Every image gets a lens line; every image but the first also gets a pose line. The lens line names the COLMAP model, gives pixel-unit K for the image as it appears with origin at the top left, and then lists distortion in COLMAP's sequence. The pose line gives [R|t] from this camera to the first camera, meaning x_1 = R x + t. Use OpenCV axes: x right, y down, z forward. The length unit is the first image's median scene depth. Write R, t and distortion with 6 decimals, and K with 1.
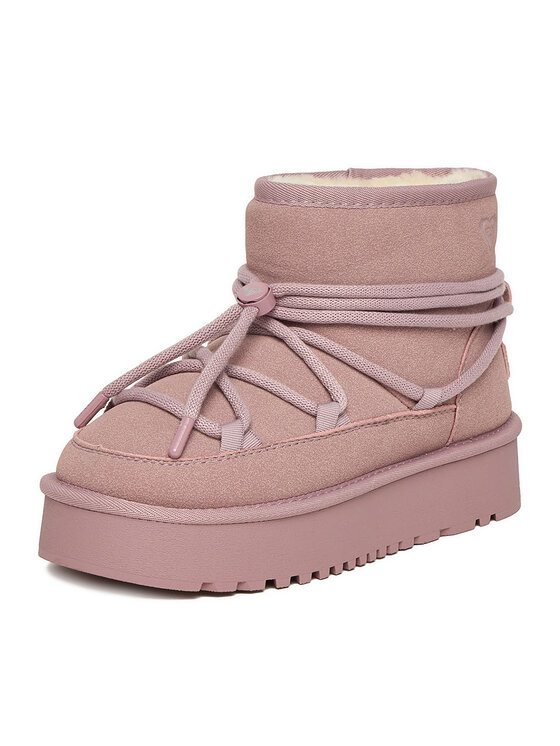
lens RADIAL K [[1179.3, 0, 280.0], [0, 1179.3, 373.0], [0, 0, 1]] dist [0.013063, 0.003671]
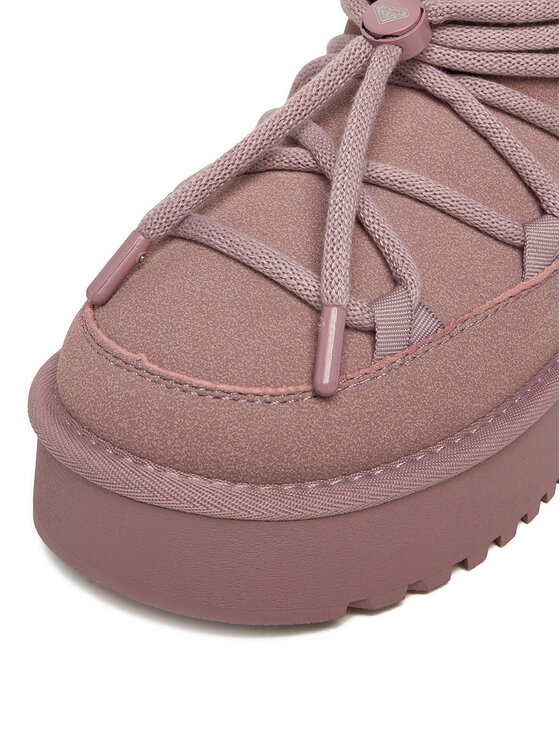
lens RADIAL K [[1855.7, 0, 280.0], [0, 1855.7, 373.0], [0, 0, 1]] dist [0.034307, 0.067182]
pose [[0.997344, -0.028883, -0.066867, -0.025633], [0.037574, 0.990458, 0.132593, -0.024764], [0.062399, -0.134753, 0.988913, 0.132551]]
